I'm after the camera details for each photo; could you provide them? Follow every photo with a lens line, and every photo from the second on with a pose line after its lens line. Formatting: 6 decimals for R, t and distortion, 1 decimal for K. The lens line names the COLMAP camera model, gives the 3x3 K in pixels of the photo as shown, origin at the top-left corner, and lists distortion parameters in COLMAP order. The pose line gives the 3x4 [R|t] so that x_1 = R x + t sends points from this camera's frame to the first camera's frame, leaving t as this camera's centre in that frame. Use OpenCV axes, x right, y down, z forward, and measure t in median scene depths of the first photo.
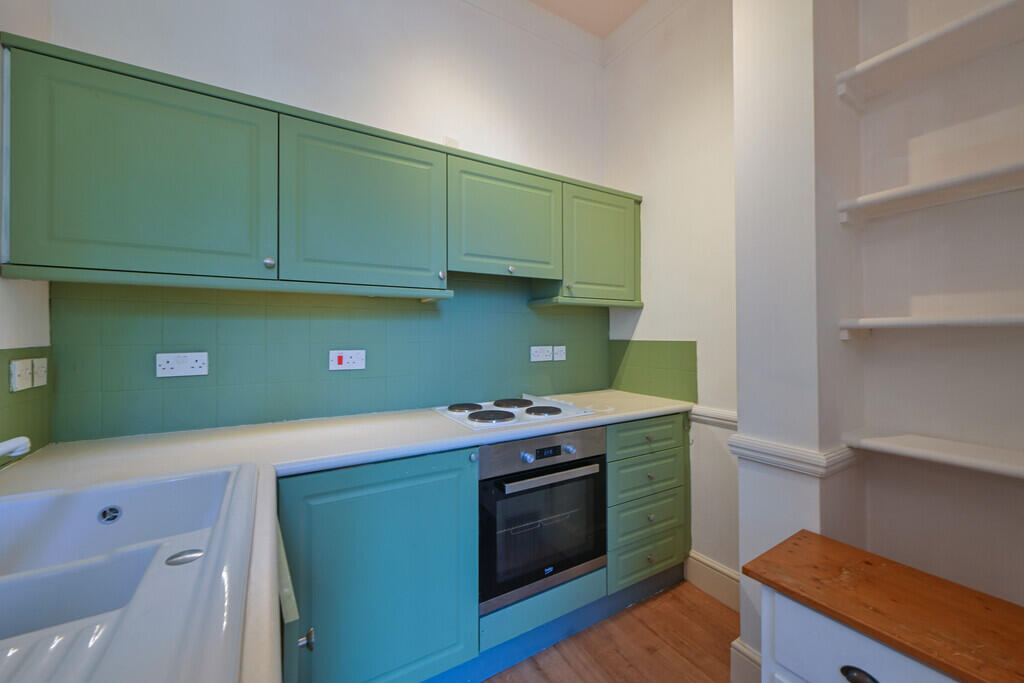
lens RADIAL K [[406.5, 0, 519.1], [0, 406.5, 331.8], [0, 0, 1]] dist [0.001831, 0.000042]
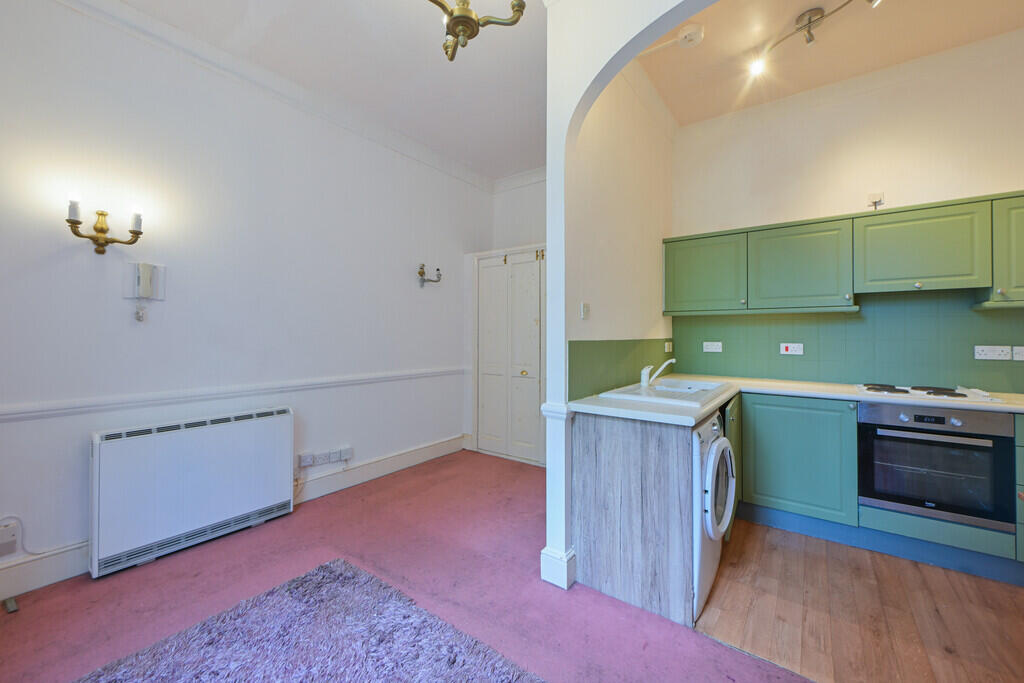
lens RADIAL K [[406.5, 0, 521.7], [0, 406.5, 331.3], [0, 0, 1]] dist [0.001831, 0.000042]
pose [[0.380112, -0.003441, -0.924934, 0.746707], [0.003560, 0.999991, -0.002257, -0.006396], [0.924934, -0.002435, 0.380121, -0.733783]]
